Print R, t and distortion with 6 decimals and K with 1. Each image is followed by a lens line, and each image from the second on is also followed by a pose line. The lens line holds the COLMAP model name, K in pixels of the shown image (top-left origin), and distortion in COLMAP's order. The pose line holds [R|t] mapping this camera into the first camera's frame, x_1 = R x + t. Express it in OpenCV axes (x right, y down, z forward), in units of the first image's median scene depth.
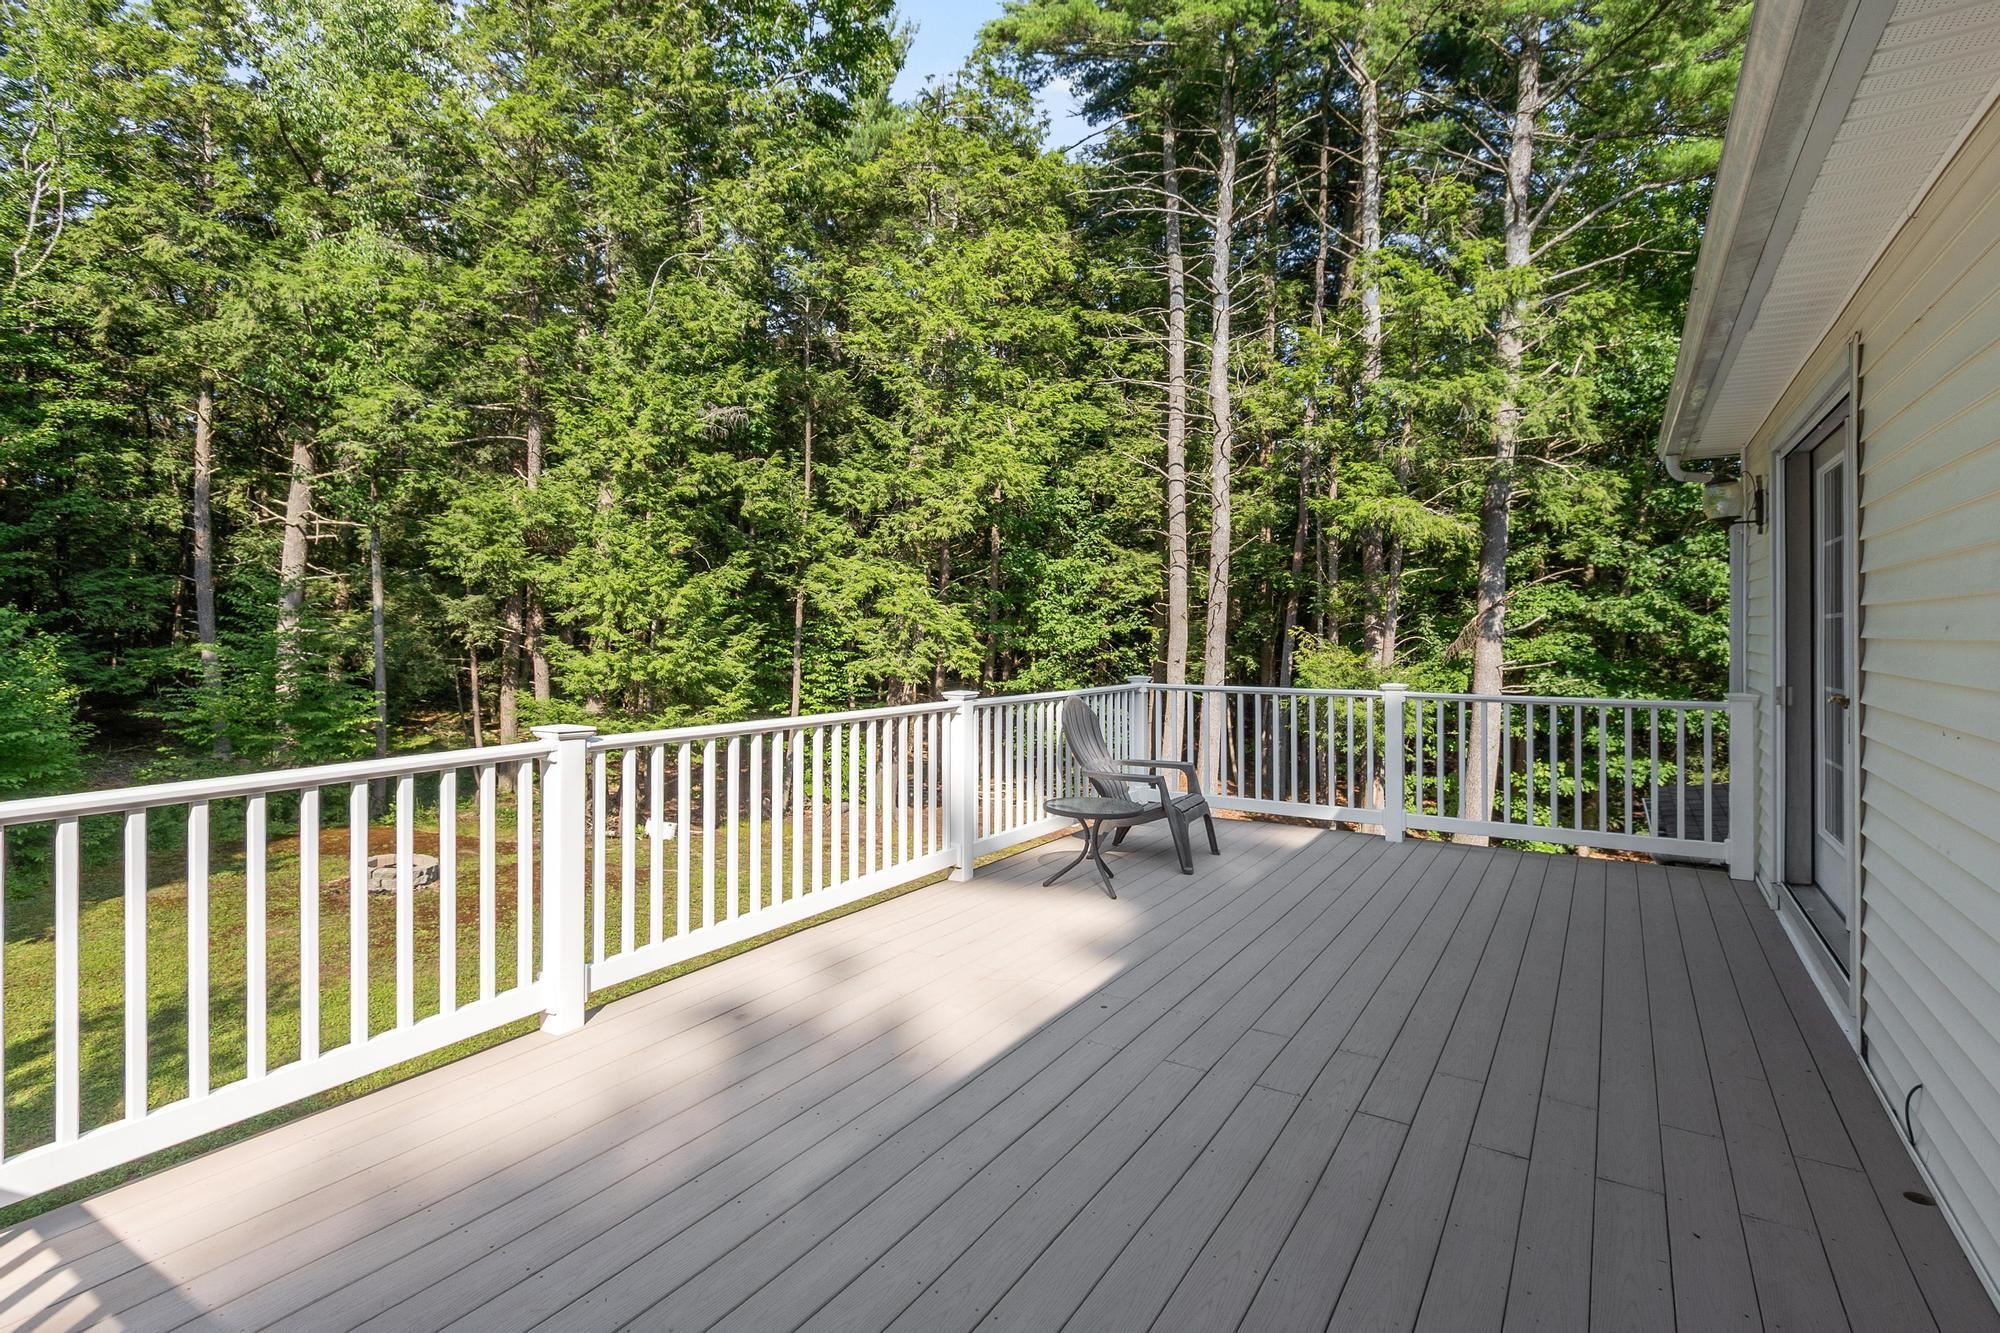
lens RADIAL K [[987.8, 0, 999.8], [0, 987.8, 630.5], [0, 0, 1]] dist [0.001231, -0.001391]
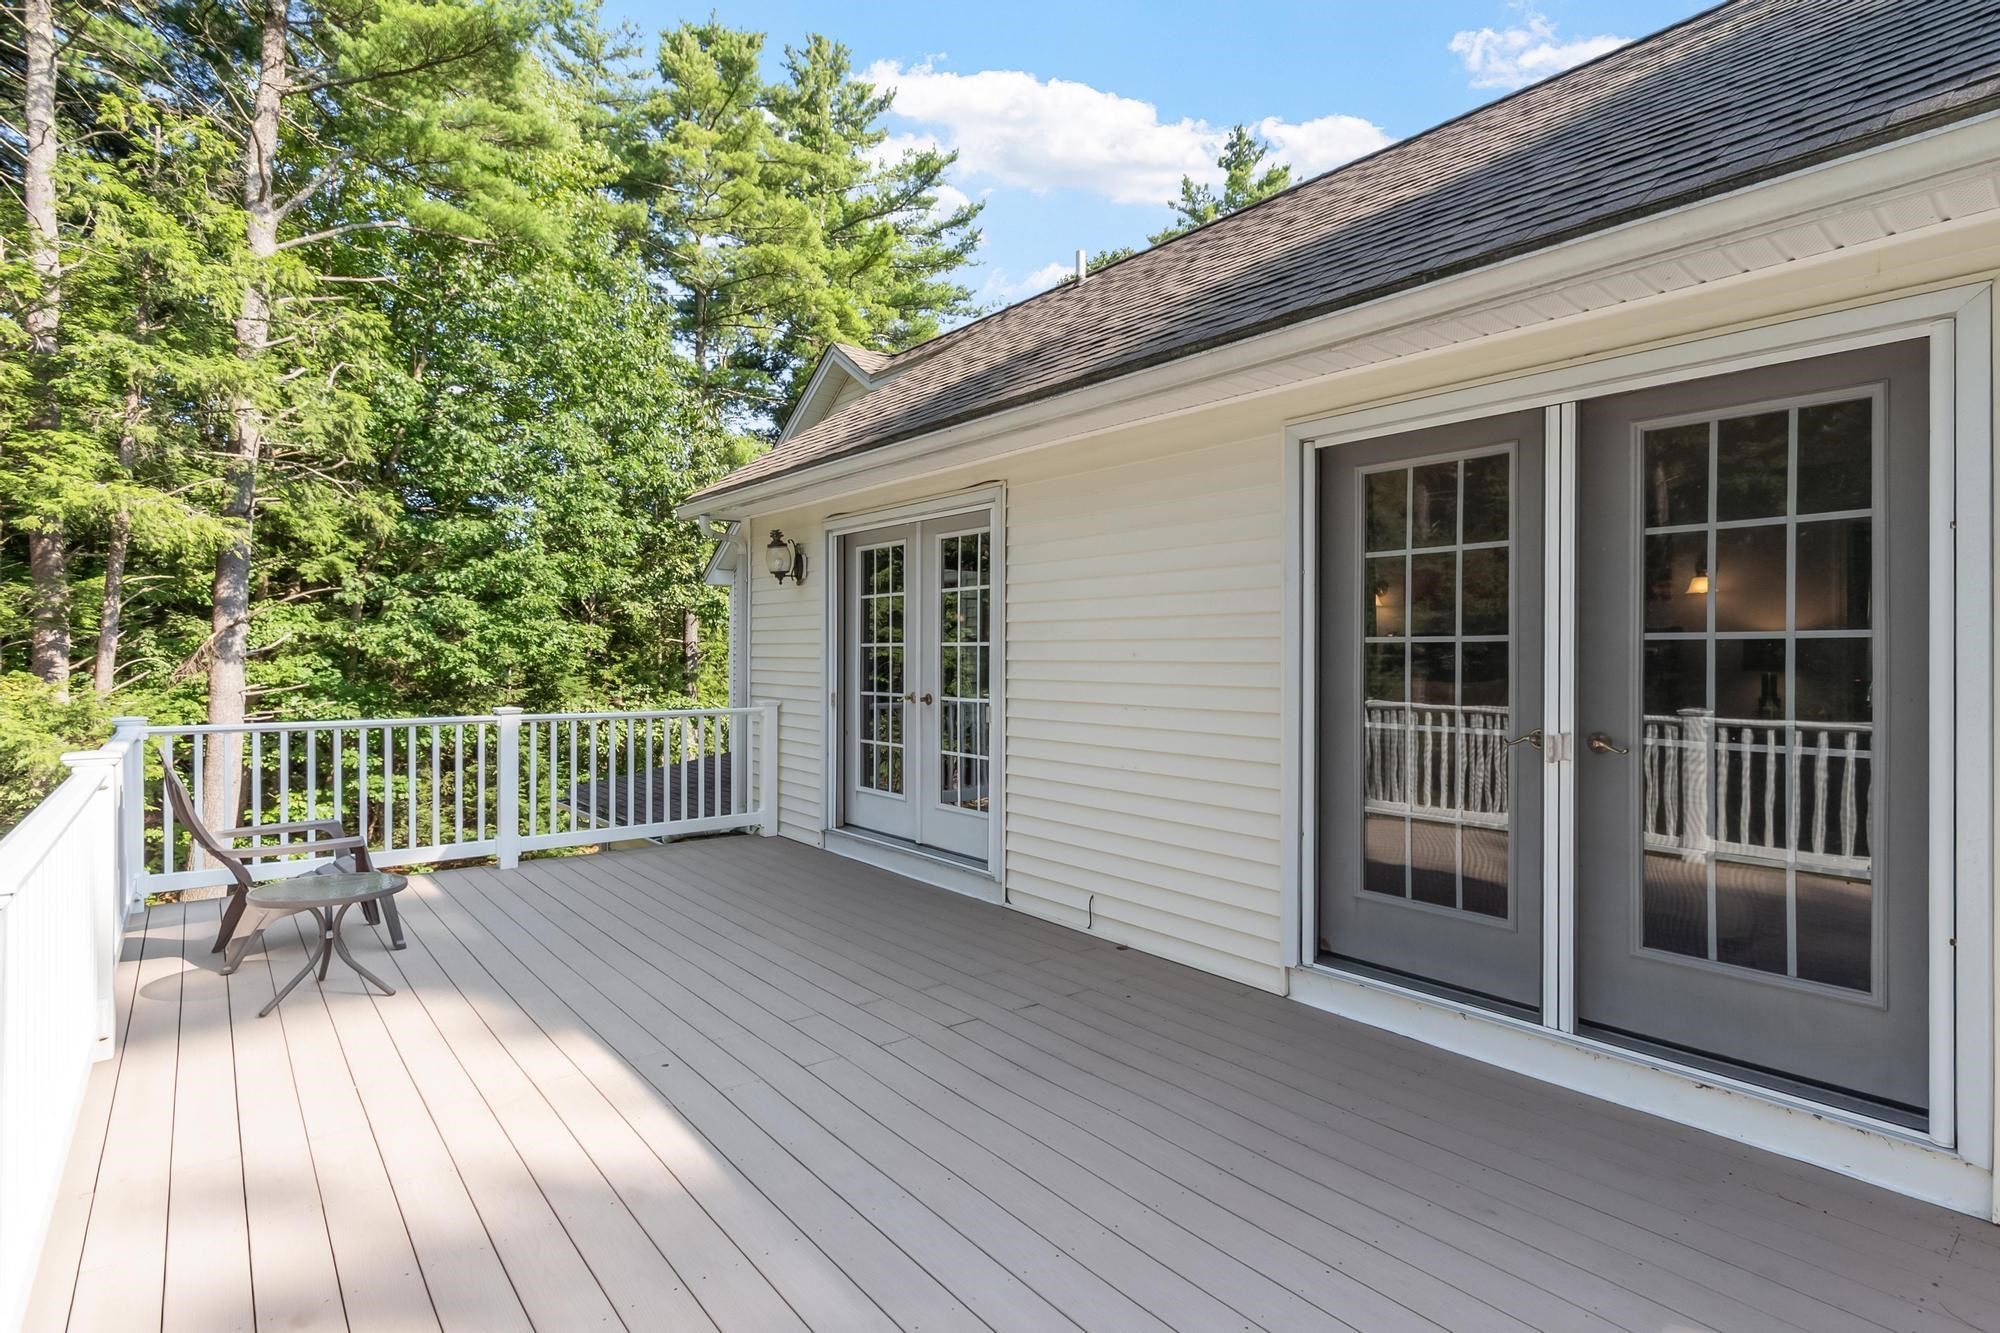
lens RADIAL K [[972.7, 0, 1003.3], [0, 972.7, 653.4], [0, 0, 1]] dist [0.001305, -0.000845]
pose [[0.319883, 0.000763, 0.947457, -0.114363], [-0.003349, 0.999994, 0.000325, -0.000680], [-0.947451, -0.003277, 0.319883, 0.072468]]
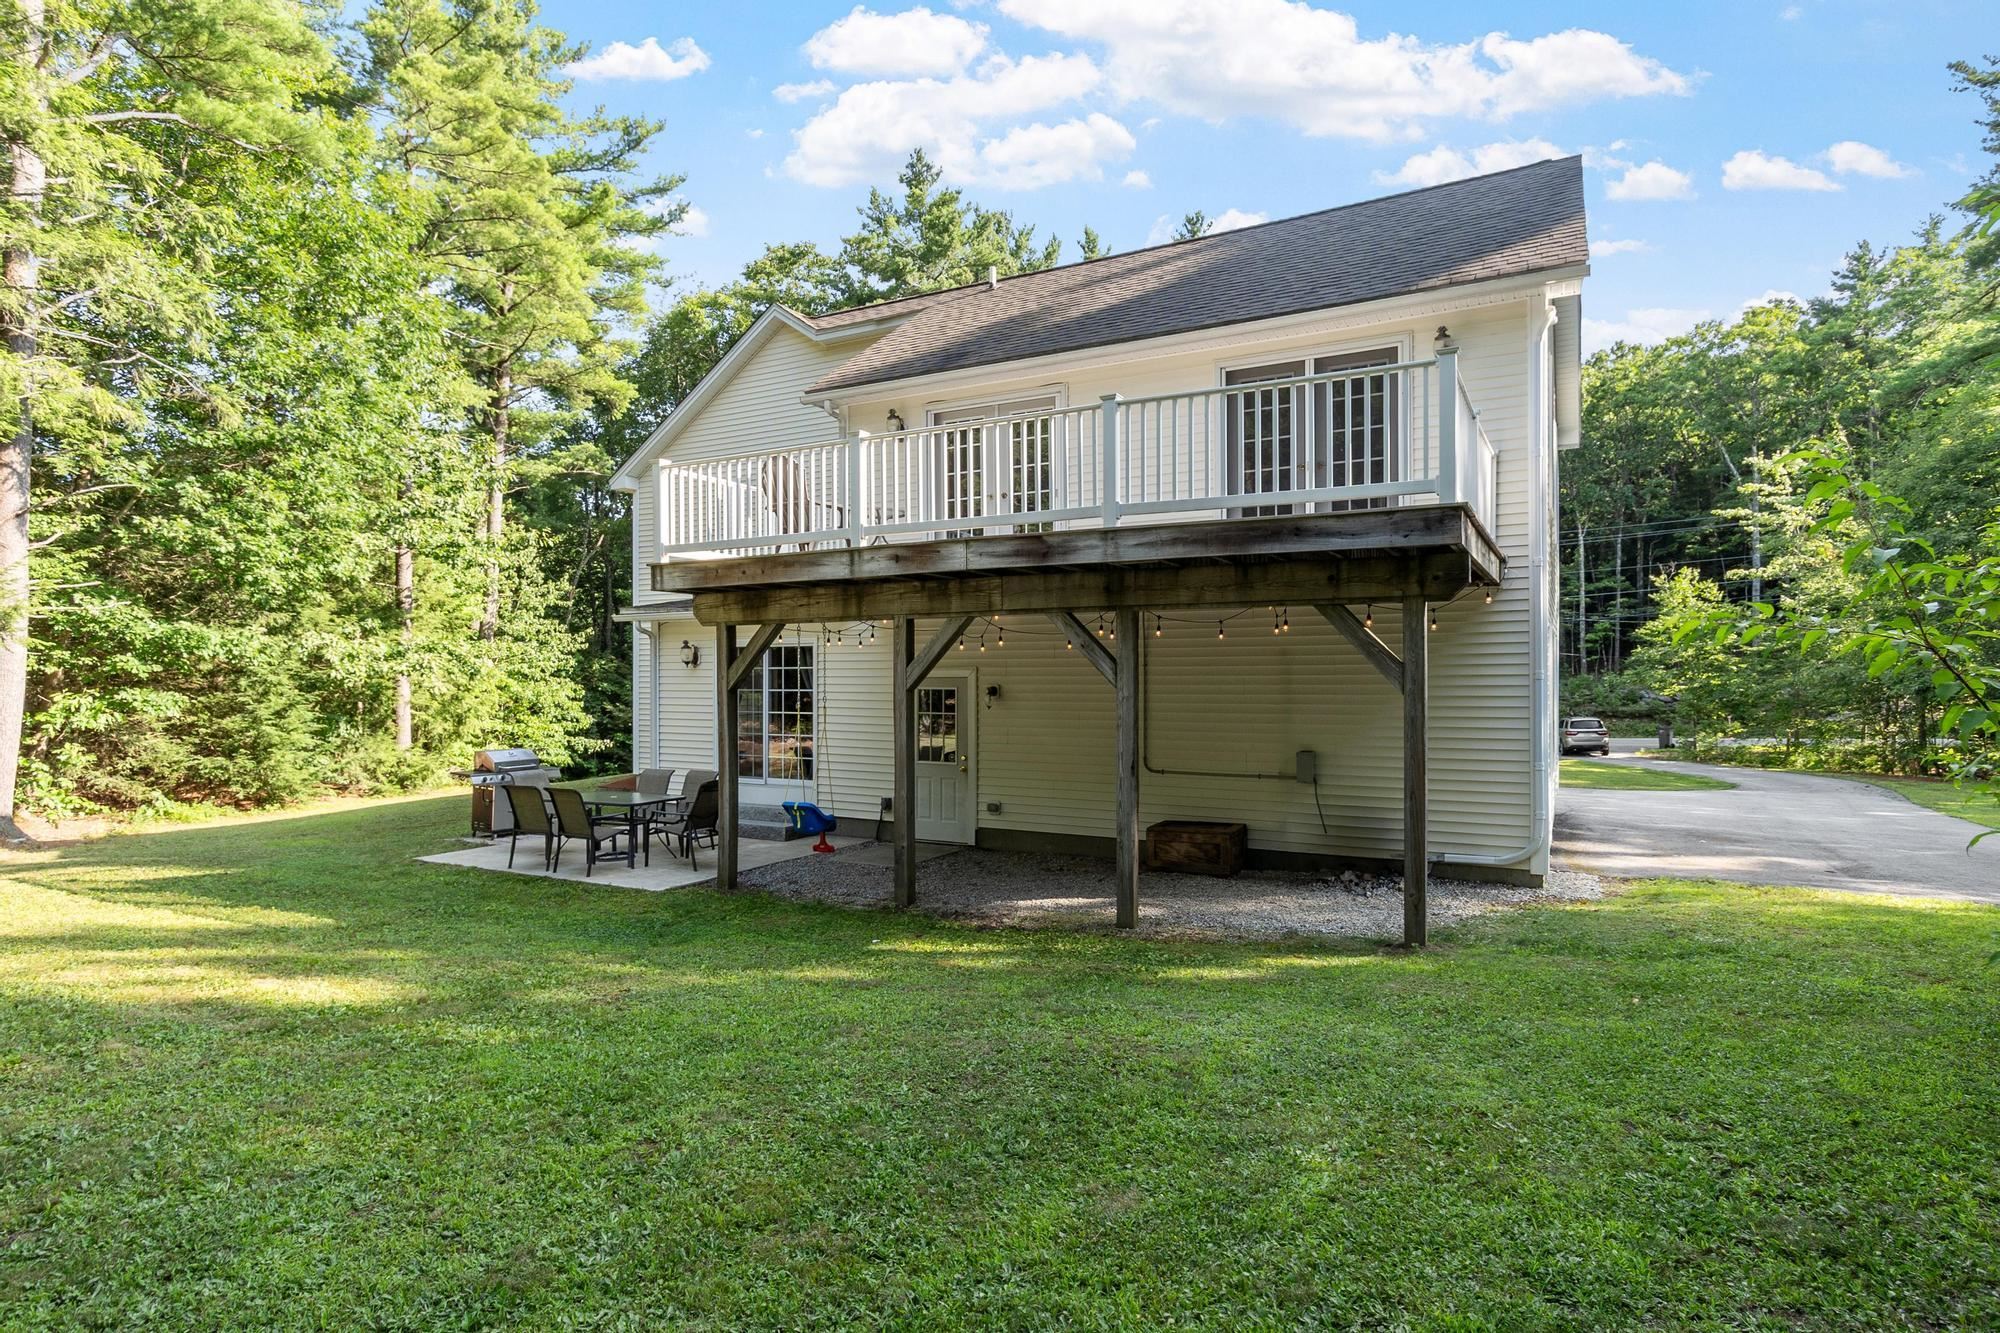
lens RADIAL K [[972.7, 0, 1003.3], [0, 972.7, 653.4], [0, 0, 1]] dist [0.001305, -0.000845]
pose [[-0.063949, -0.006237, 0.997934, -0.458880], [0.000177, 0.999980, 0.006261, 0.116131], [-0.997953, 0.000577, -0.063947, 0.245304]]
